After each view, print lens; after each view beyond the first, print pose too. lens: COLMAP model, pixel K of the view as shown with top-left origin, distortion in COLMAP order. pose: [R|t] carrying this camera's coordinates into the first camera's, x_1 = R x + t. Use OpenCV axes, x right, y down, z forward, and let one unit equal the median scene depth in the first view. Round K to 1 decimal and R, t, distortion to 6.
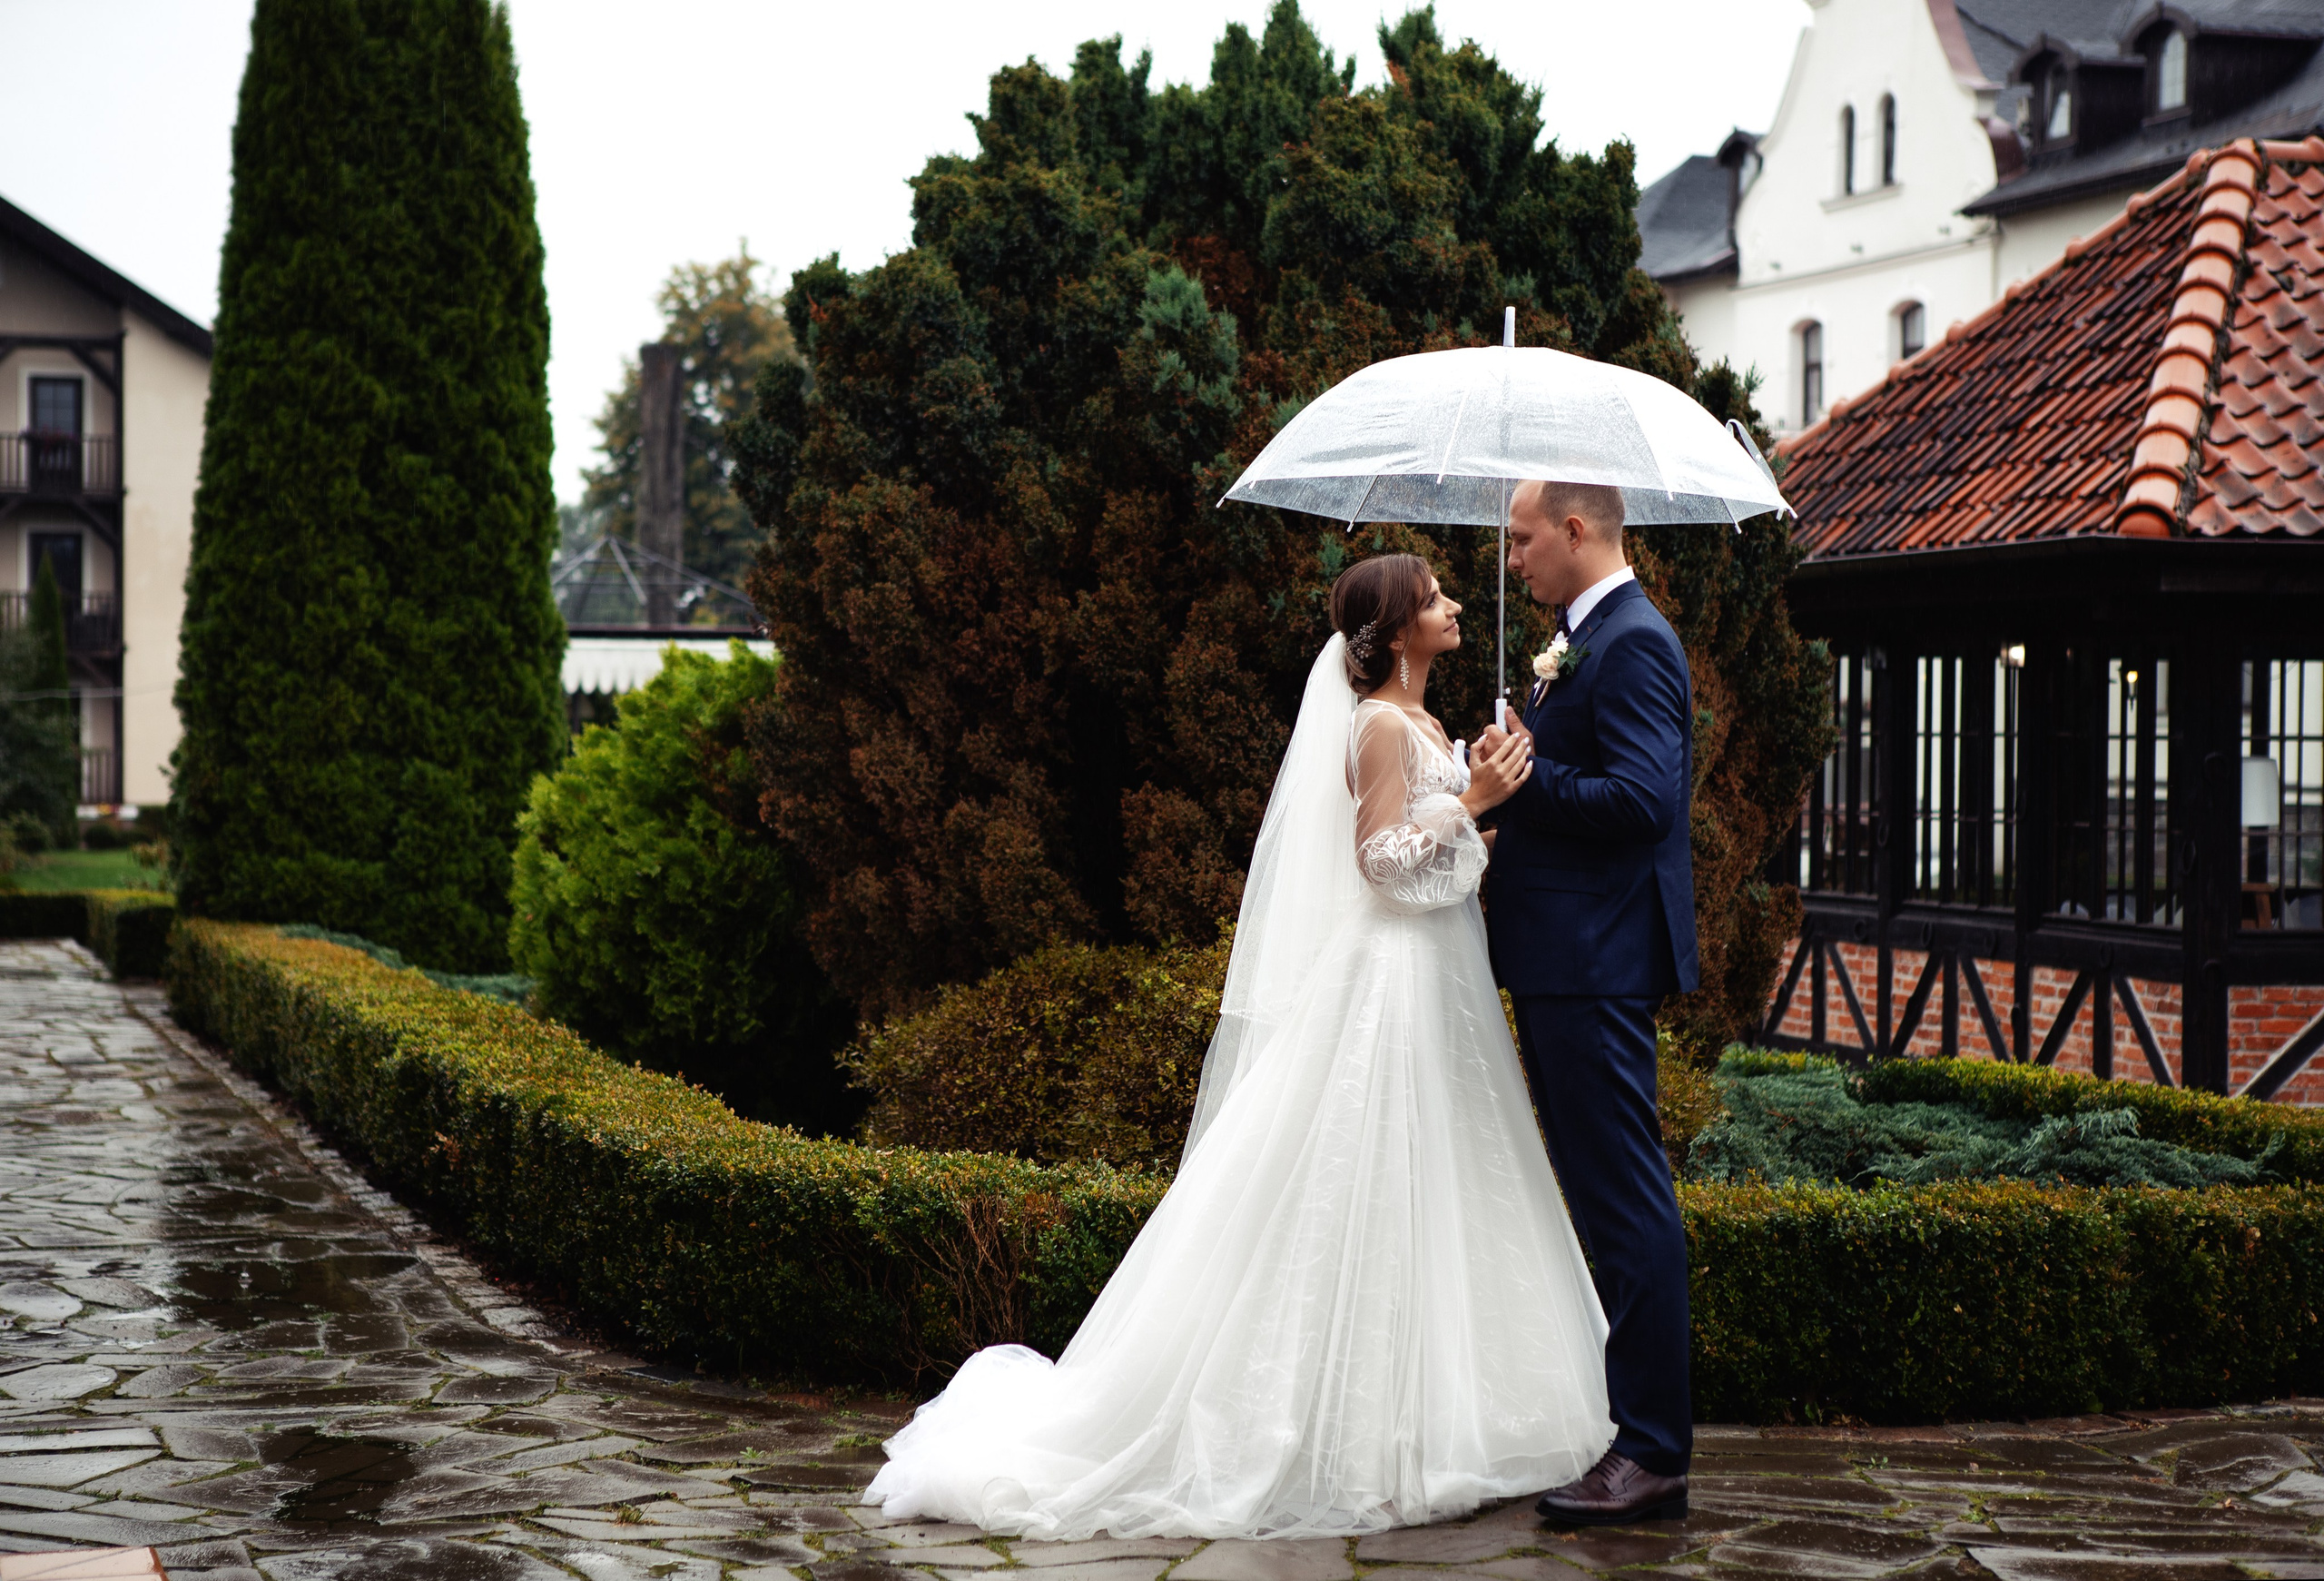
lens RADIAL K [[4771.4, 0, 1162.0], [0, 4771.4, 790.5], [0, 0, 1]] dist [0.182407, 0.194893]
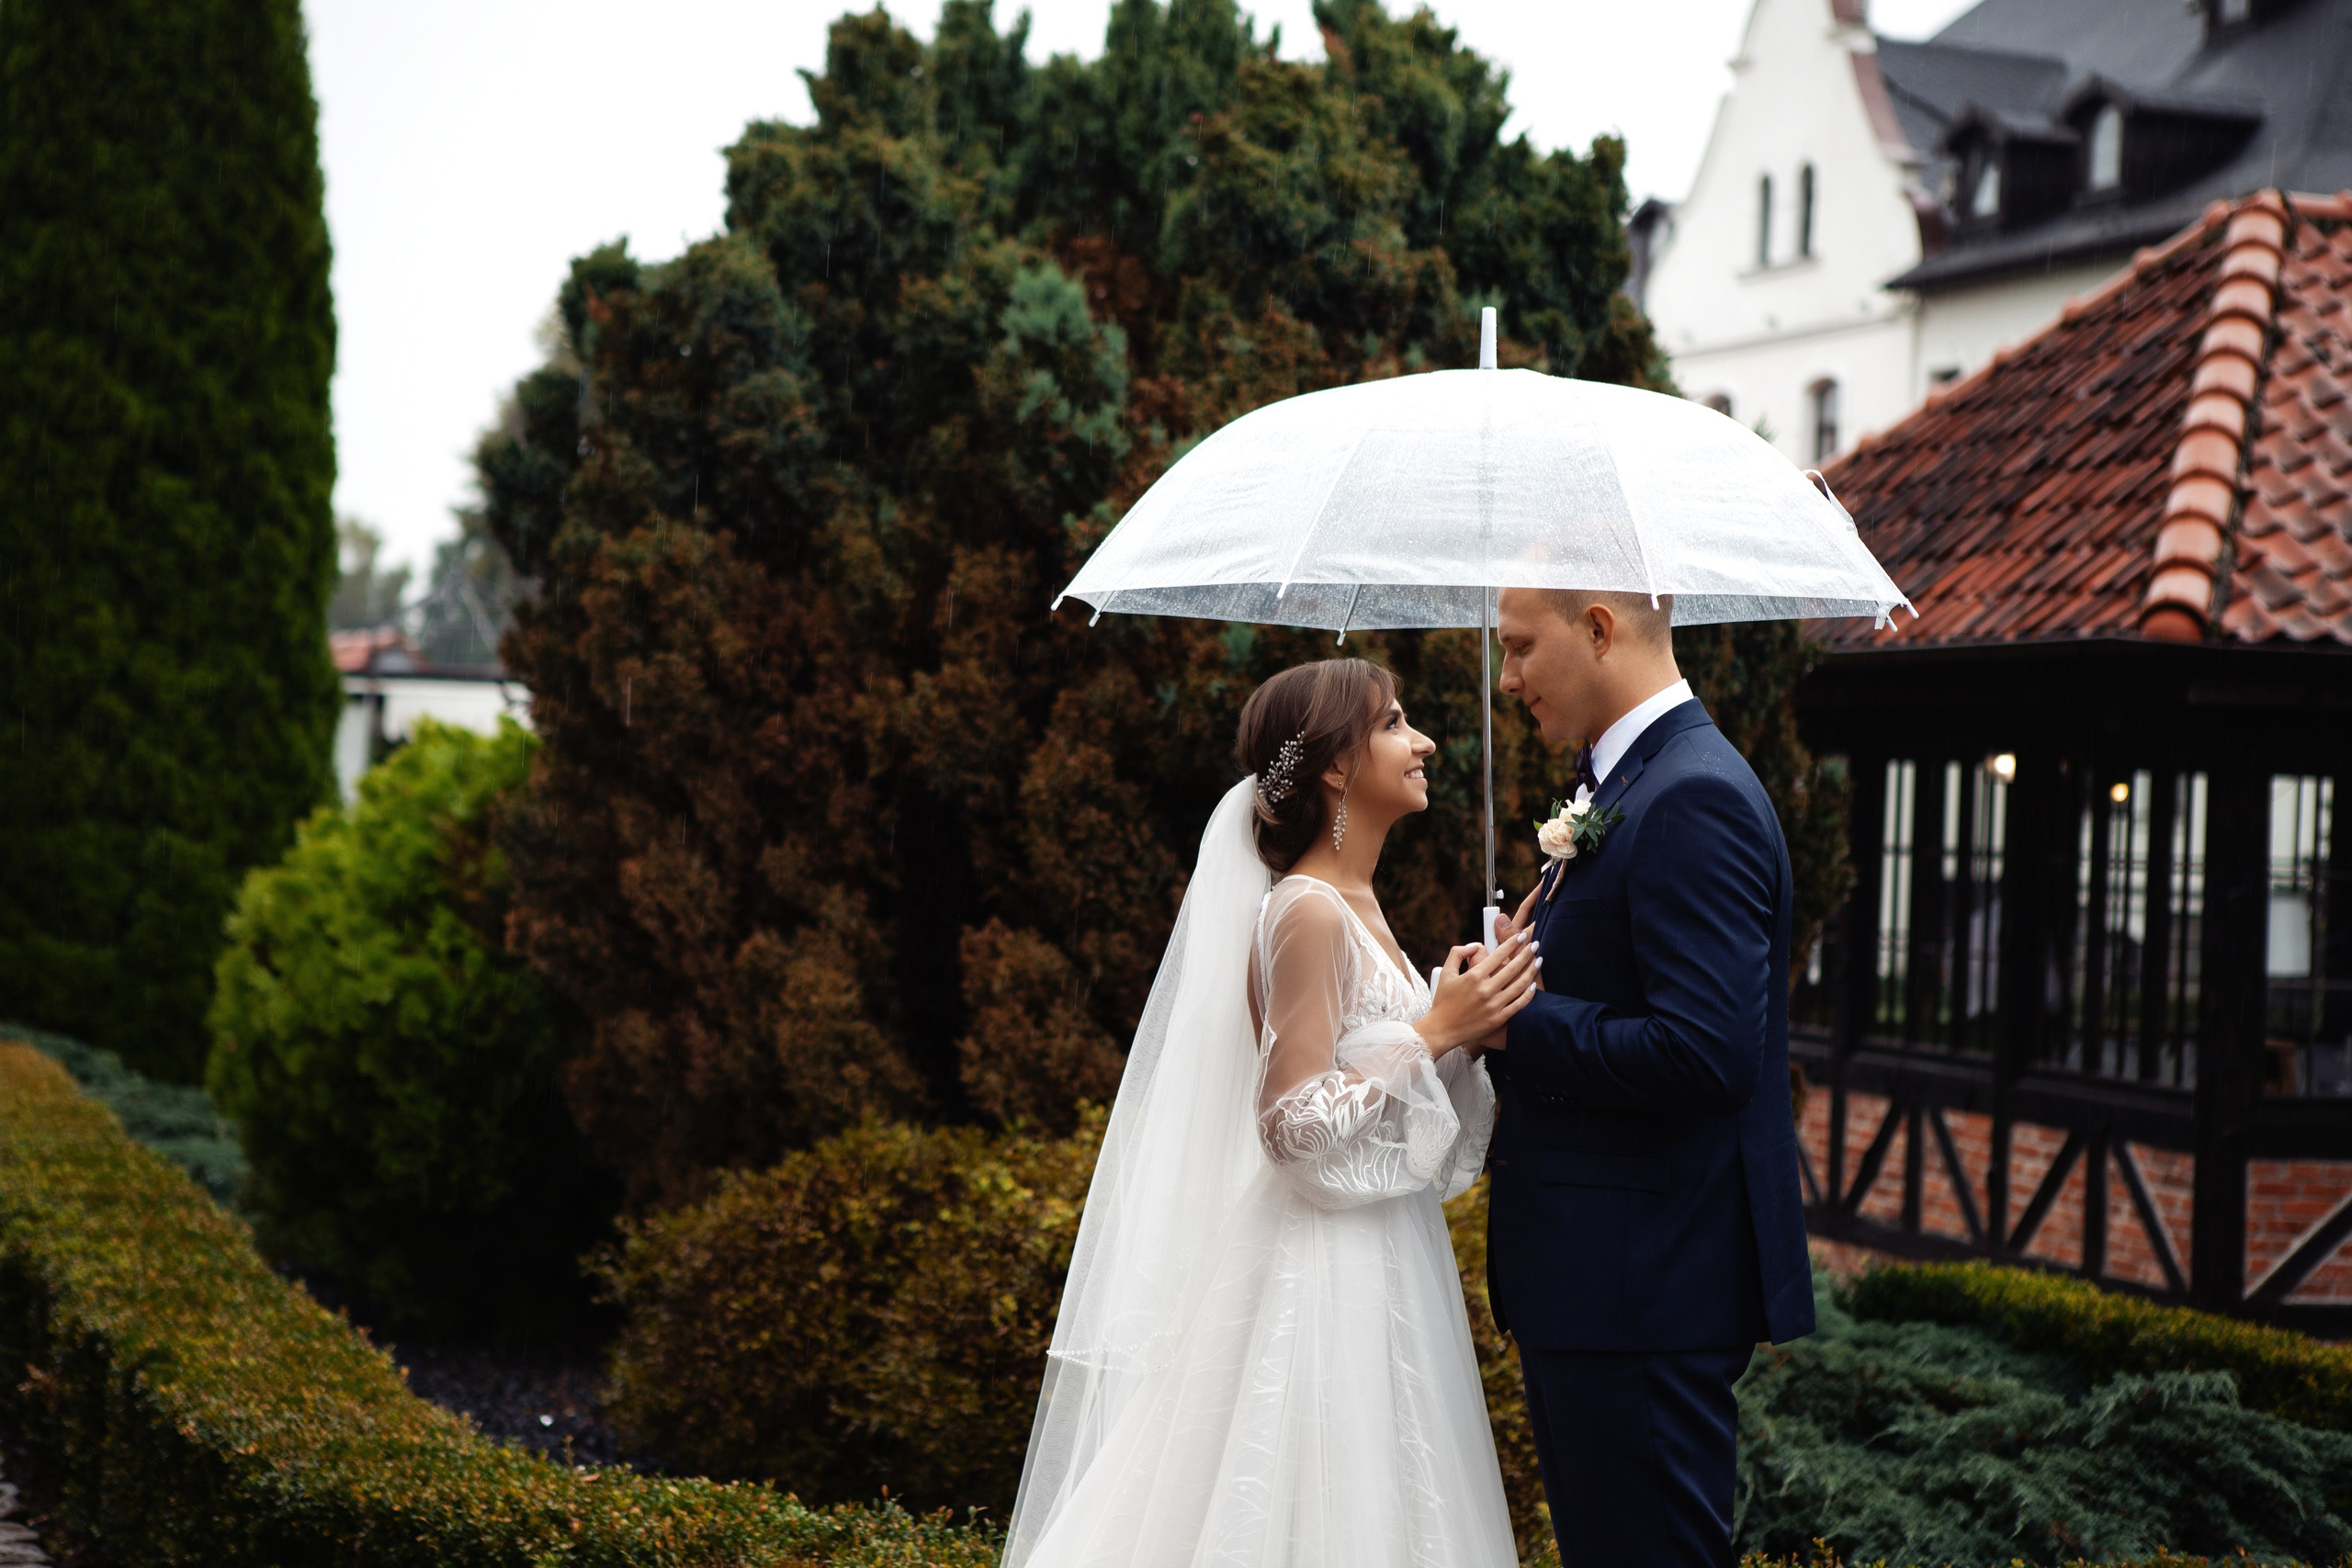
lens RADIAL K [[4154.8, 0, 1177.1], [0, 4154.8, 750.3], [0, 0, 1]] dist [0.215068, -0.067877]
pose [[0.999080, 0.031250, 0.029367, 0.005732], [-0.030827, 0.999416, -0.014751, -0.019305], [-0.029811, 0.013832, 0.999460, 0.301452]]
